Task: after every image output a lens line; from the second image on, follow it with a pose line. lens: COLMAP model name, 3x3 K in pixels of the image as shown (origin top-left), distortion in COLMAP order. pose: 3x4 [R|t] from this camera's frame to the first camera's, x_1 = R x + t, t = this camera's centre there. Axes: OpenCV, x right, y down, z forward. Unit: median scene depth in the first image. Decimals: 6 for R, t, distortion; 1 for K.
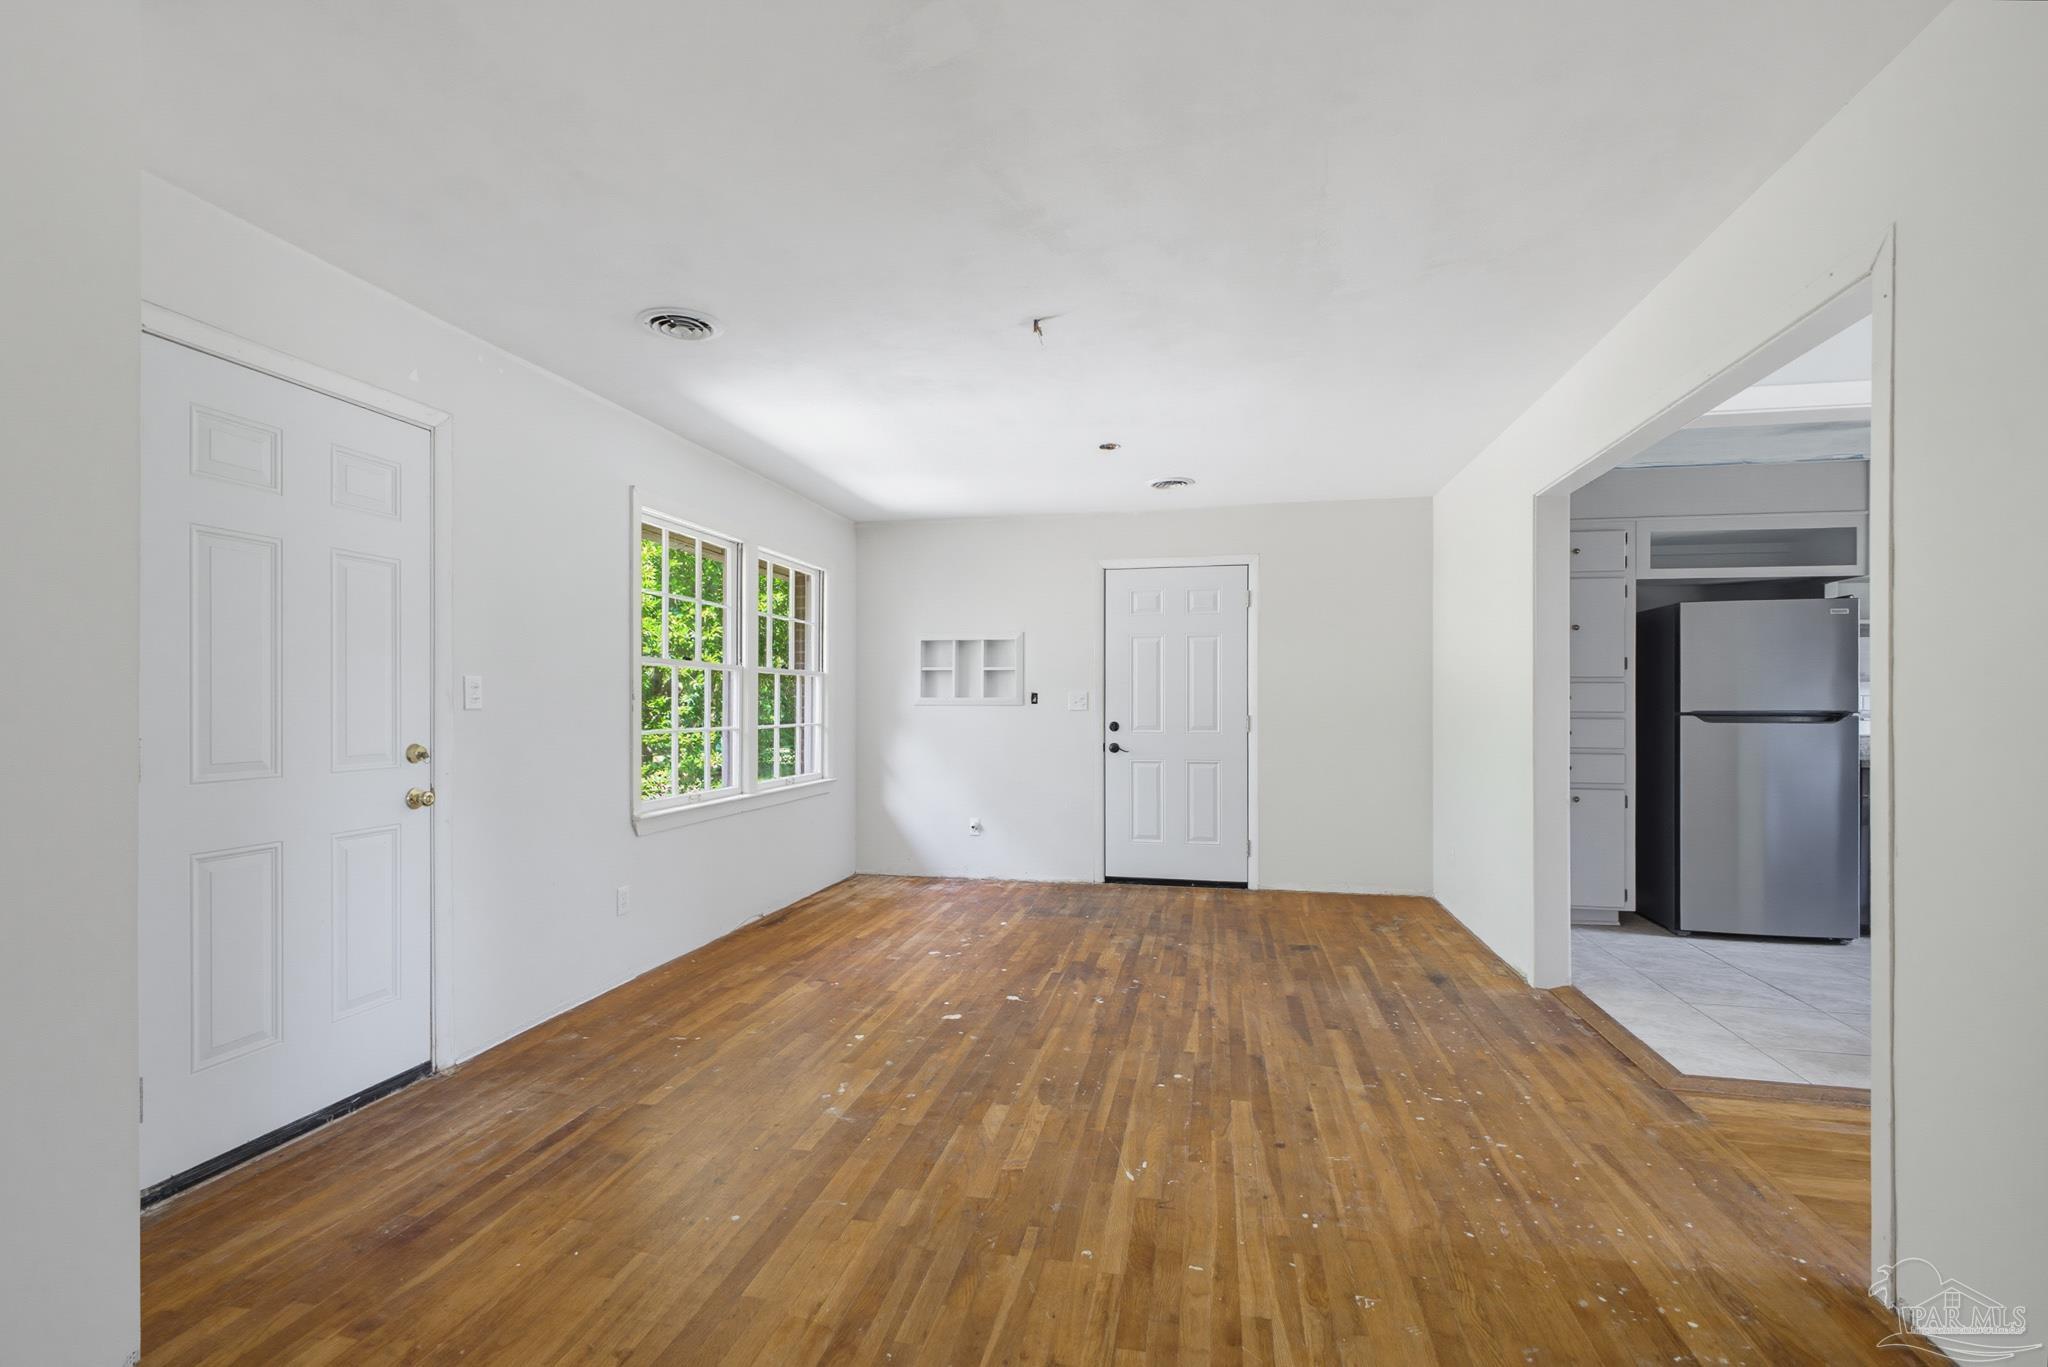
lens RADIAL K [[1010.5, 0, 1020.0], [0, 1010.5, 689.5], [0, 0, 1]] dist [0.004686, 0.000575]
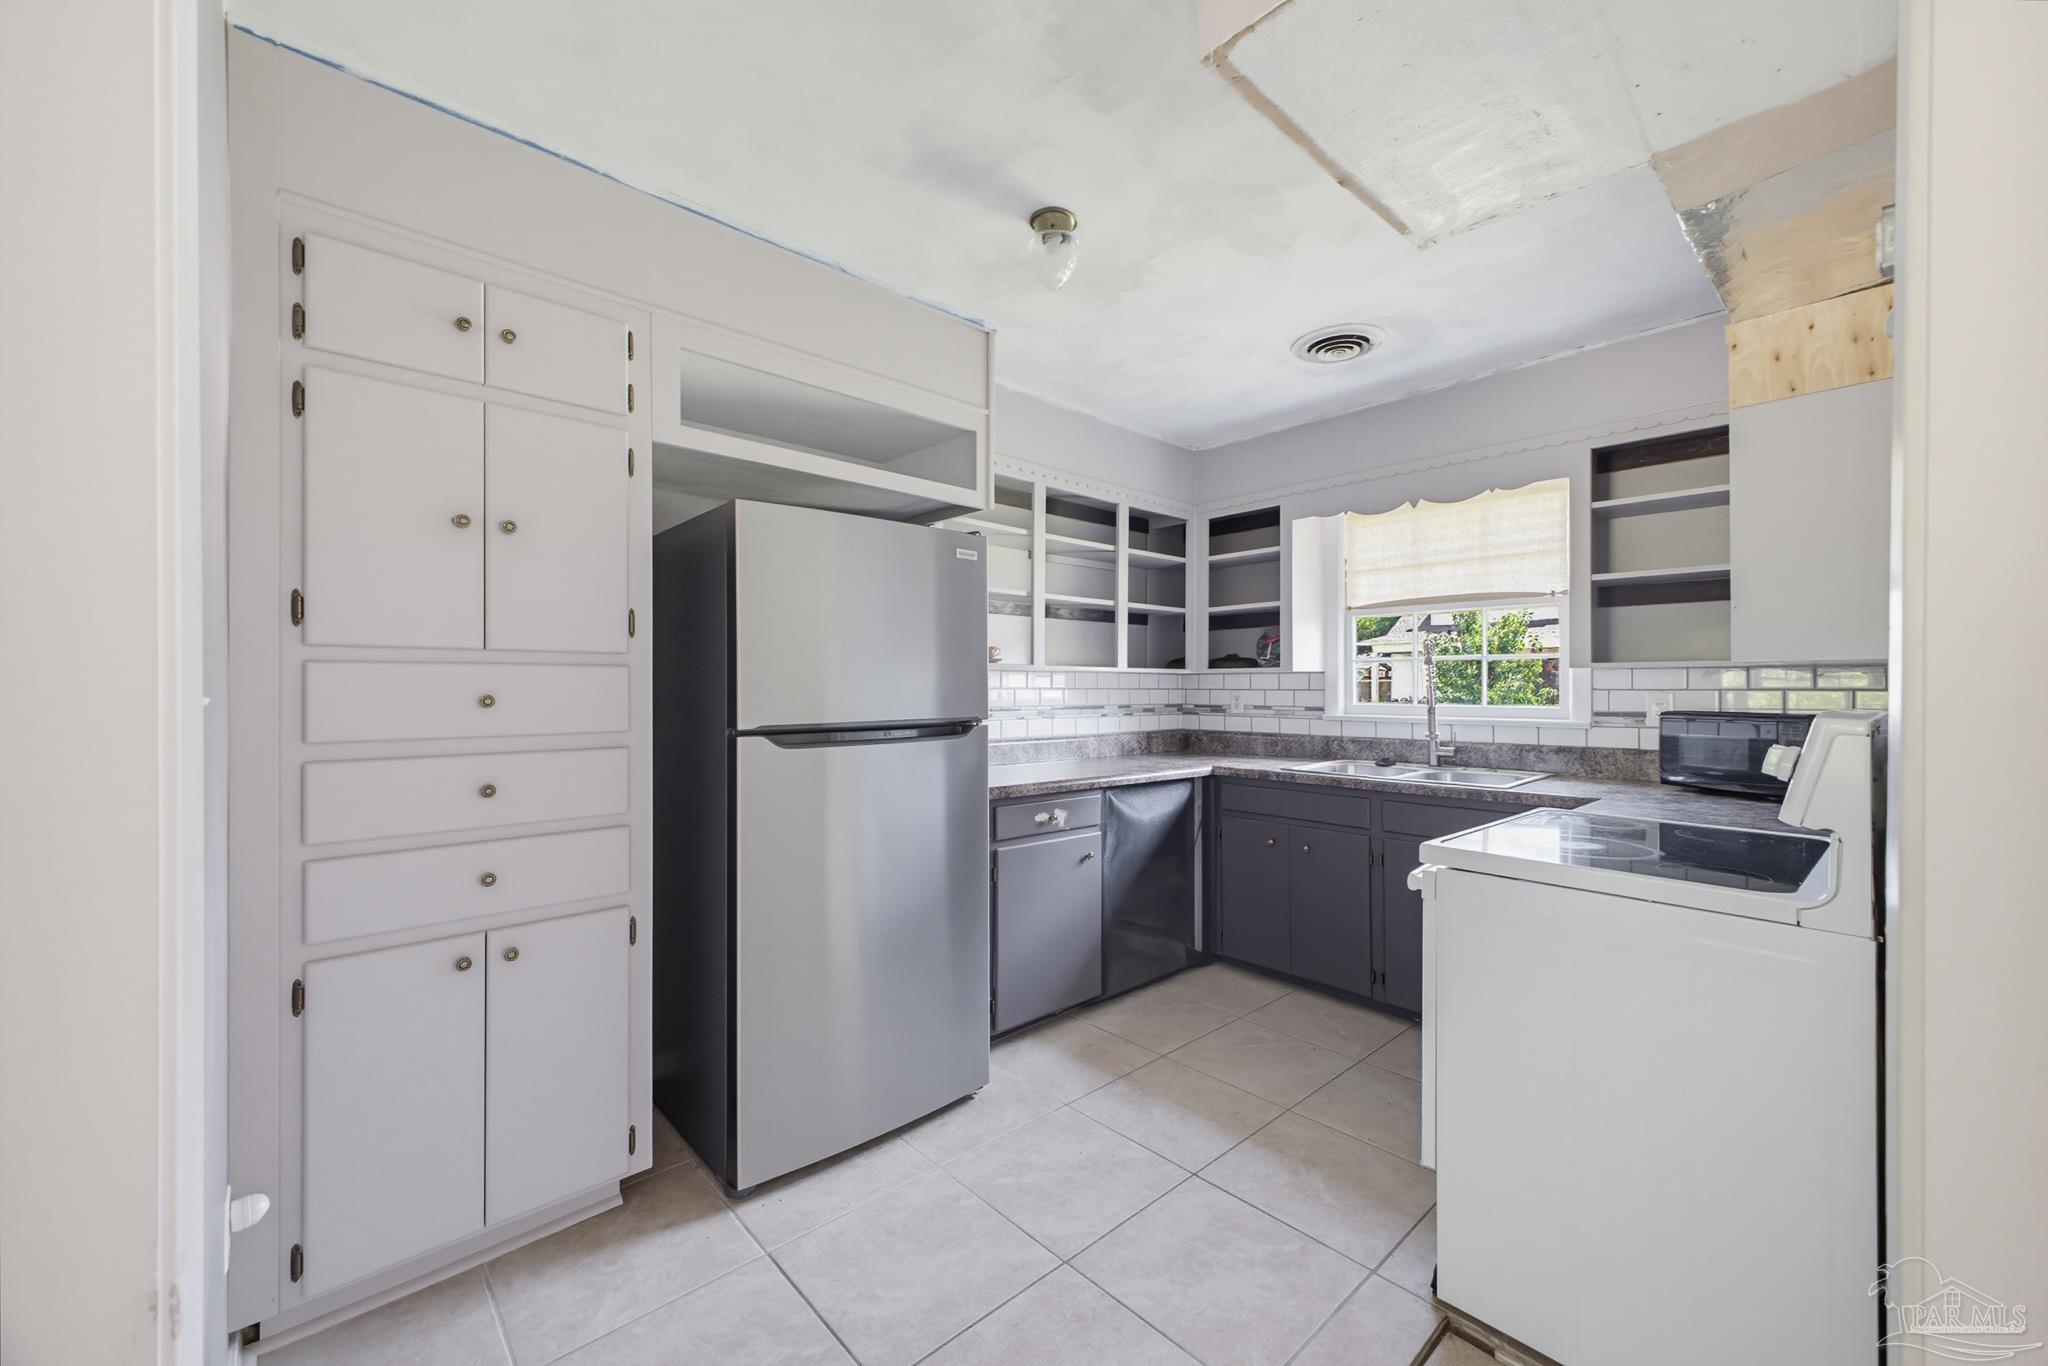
lens RADIAL K [[808.5, 0, 1027.9], [0, 808.5, 695.5], [0, 0, 1]] dist [0.002946, -0.000723]
pose [[0.554431, -0.000229, 0.832229, 0.402742], [0.004854, 0.999984, -0.002959, 0.007734], [-0.832215, 0.005680, 0.554423, 0.663436]]
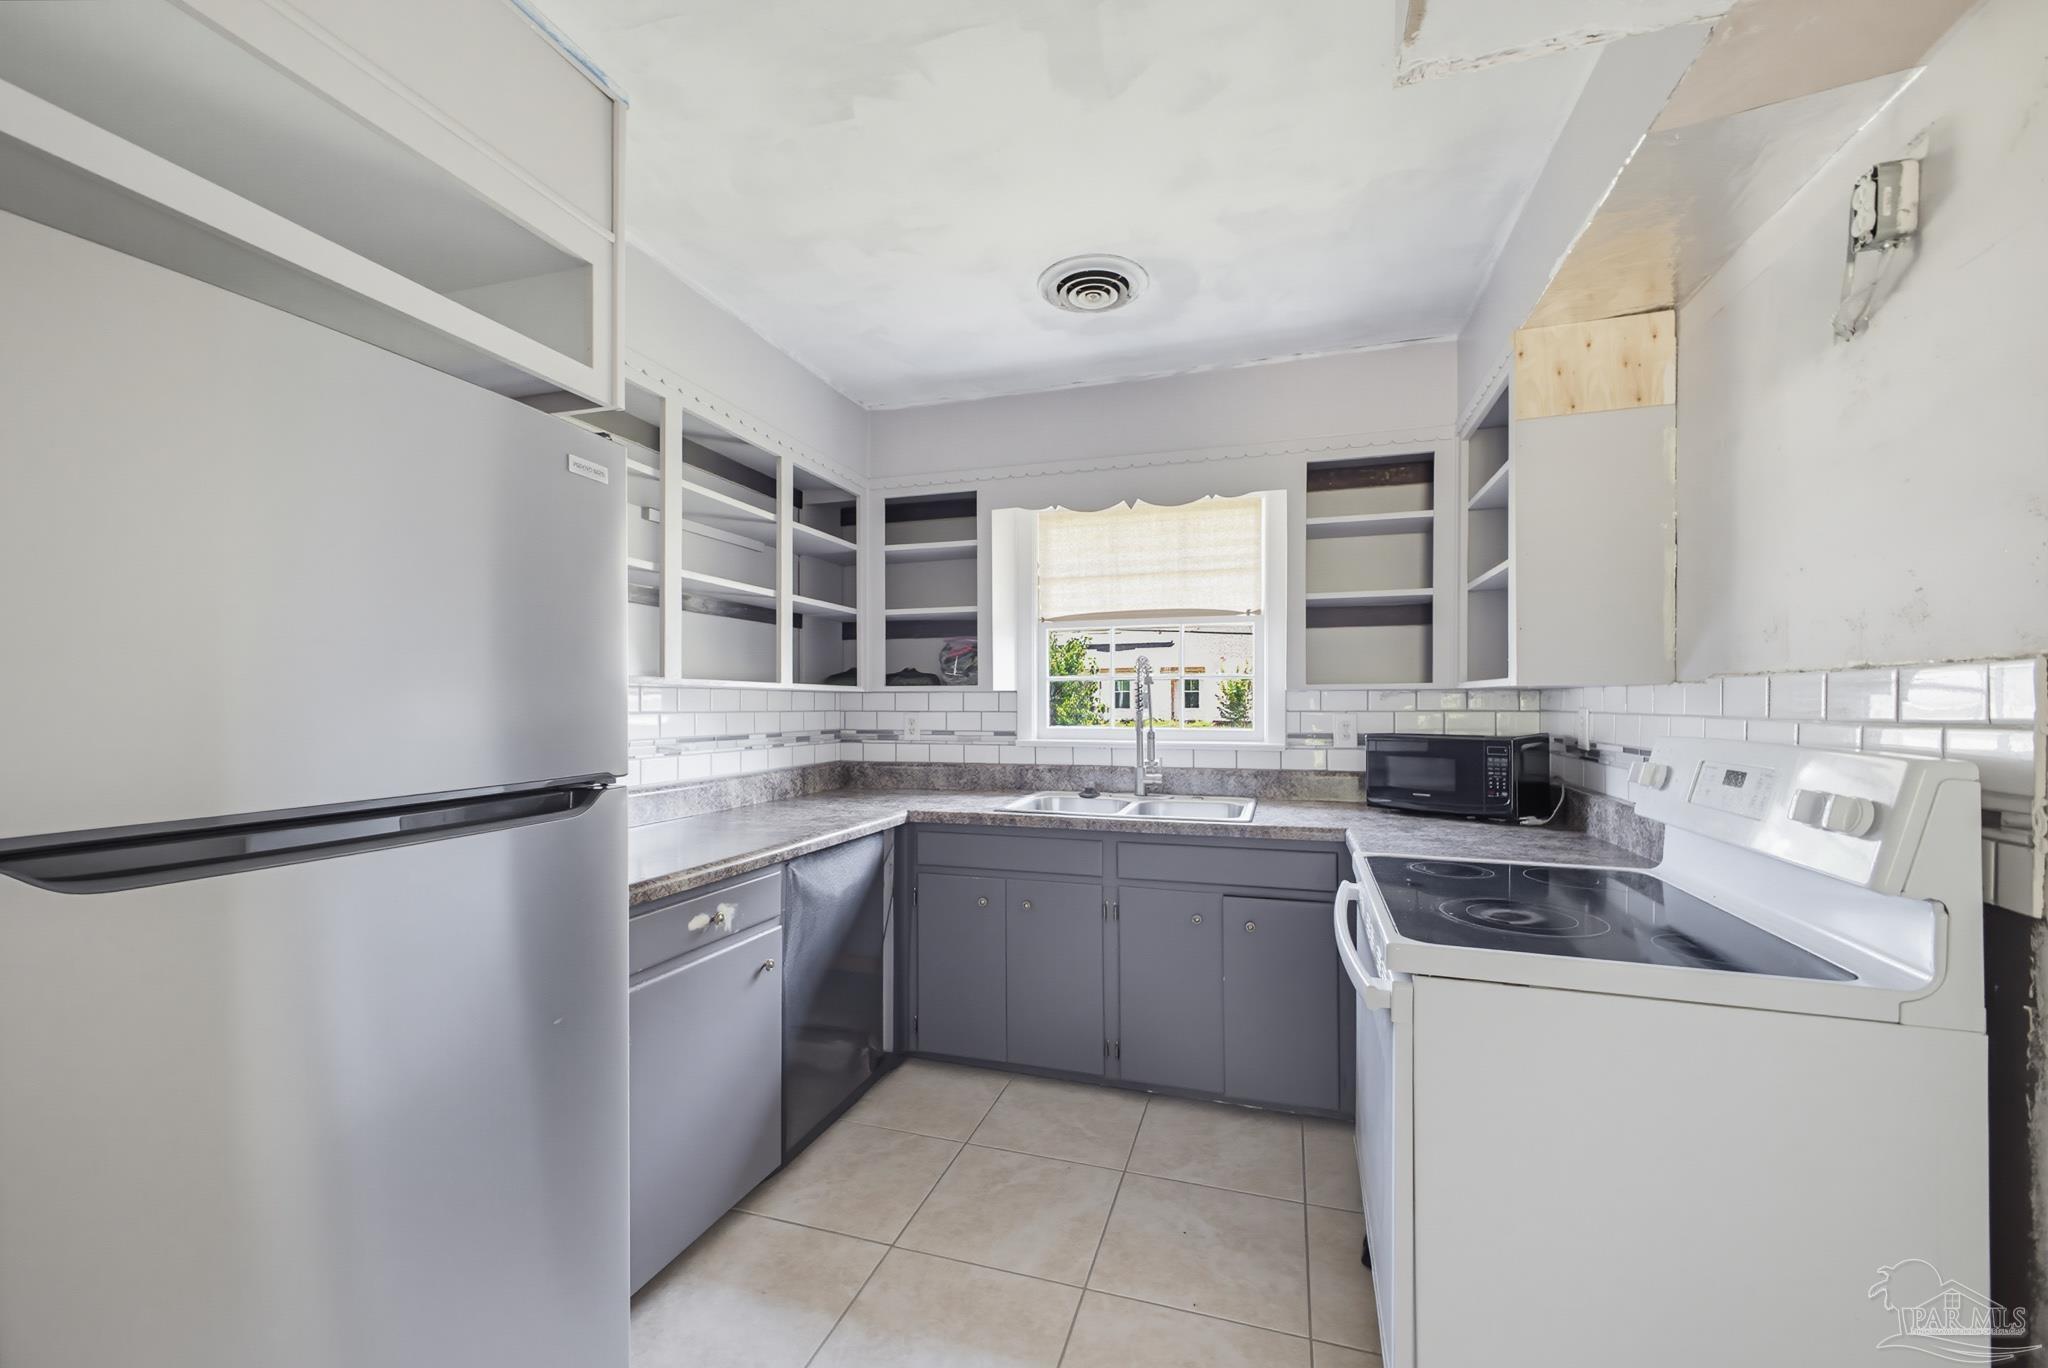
lens RADIAL K [[808.5, 0, 1024.0], [0, 808.5, 703.3], [0, 0, 1]] dist [0.002946, -0.000723]
pose [[0.065625, 0.007458, 0.997816, 0.527341], [0.013077, 0.999880, -0.008333, 0.000714], [-0.997759, 0.013596, 0.065520, 0.796330]]
